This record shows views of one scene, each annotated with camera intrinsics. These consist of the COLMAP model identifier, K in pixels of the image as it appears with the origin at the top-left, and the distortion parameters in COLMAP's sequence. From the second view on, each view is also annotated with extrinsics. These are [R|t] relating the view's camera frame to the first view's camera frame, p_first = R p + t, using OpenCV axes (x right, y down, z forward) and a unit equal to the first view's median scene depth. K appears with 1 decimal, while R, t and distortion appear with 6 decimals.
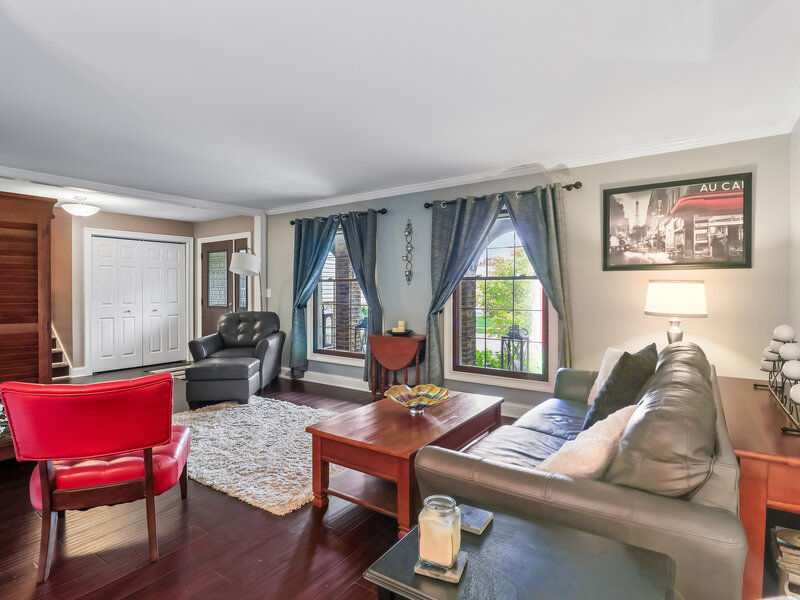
lens RADIAL K [[420.6, 0, 399.6], [0, 420.6, 290.3], [0, 0, 1]] dist [0.001724, -0.014162]
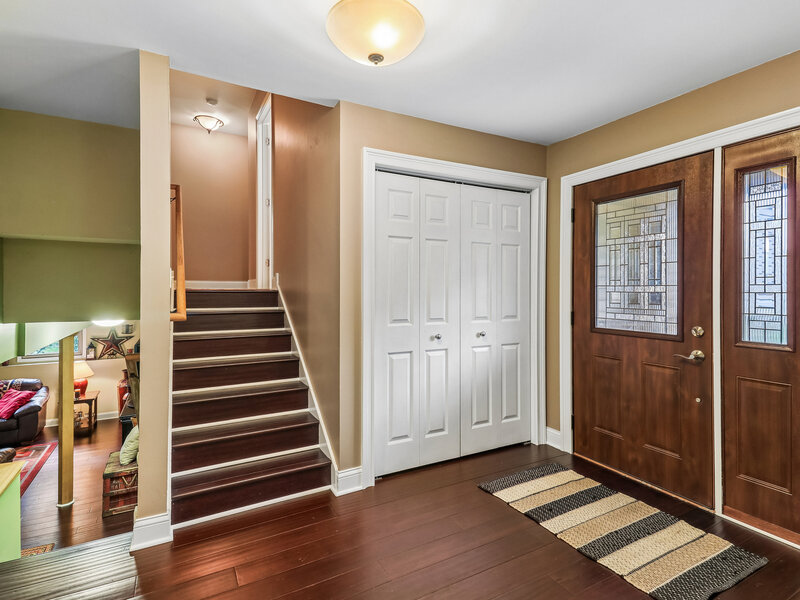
lens RADIAL K [[412.8, 0, 402.5], [0, 412.8, 290.2], [0, 0, 1]] dist [0.052034, -0.023124]
pose [[0.896541, 0.004911, -0.442934, -0.464843], [-0.006426, 0.999978, -0.001919, 0.000168], [0.442914, 0.004567, 0.896552, 0.561141]]
